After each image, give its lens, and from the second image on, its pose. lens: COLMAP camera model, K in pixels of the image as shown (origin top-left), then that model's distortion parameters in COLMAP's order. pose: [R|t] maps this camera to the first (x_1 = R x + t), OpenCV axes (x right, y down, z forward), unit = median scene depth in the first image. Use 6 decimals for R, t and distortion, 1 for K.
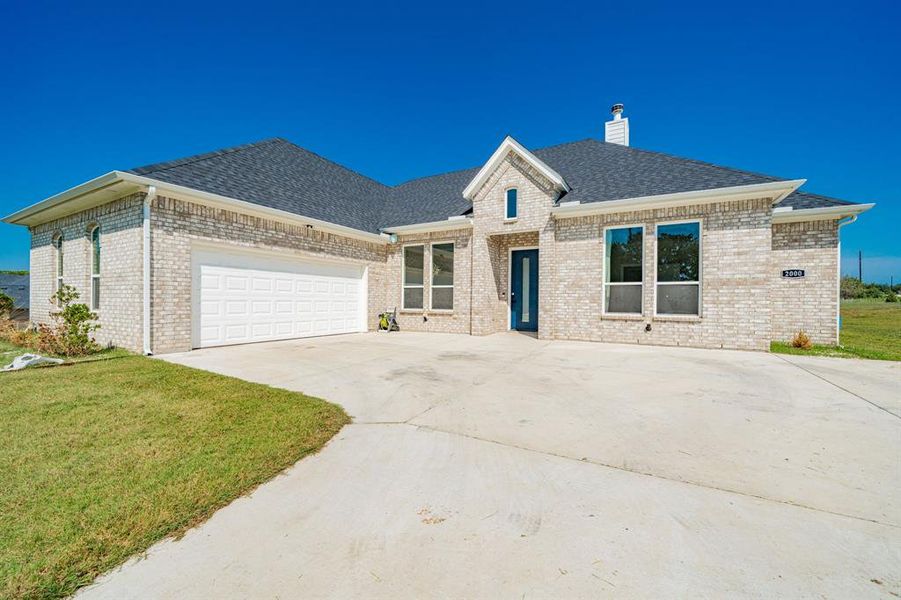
lens RADIAL K [[339.0, 0, 449.5], [0, 339.0, 301.0], [0, 0, 1]] dist [0.000062, 0.000003]
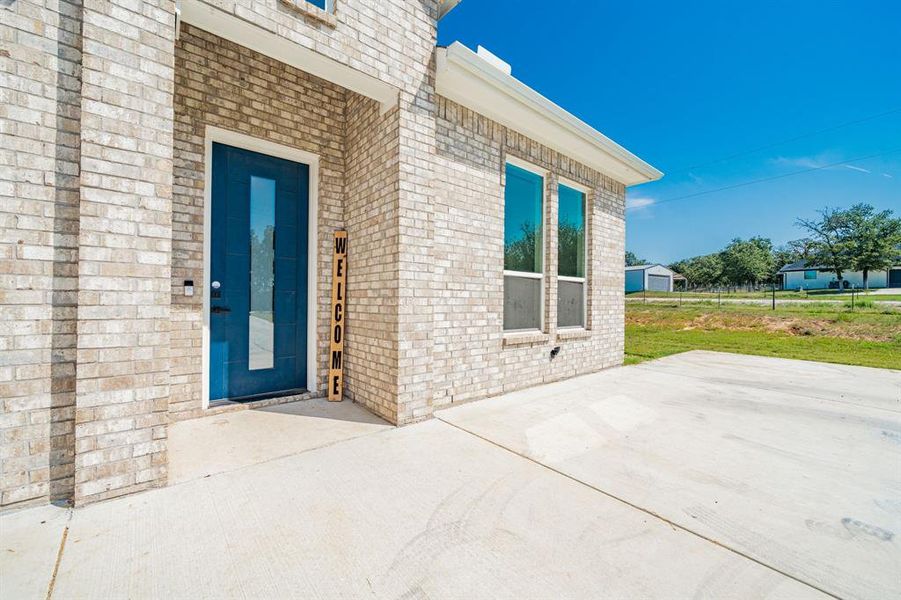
lens RADIAL K [[358.3, 0, 451.5], [0, 358.3, 300.9], [0, 0, 1]] dist [-0.002927, -0.000178]
pose [[0.355336, -0.003847, 0.934731, -0.046600], [-0.006580, 0.999956, 0.006617, -0.011725], [-0.934716, -0.008501, 0.355295, 0.847410]]
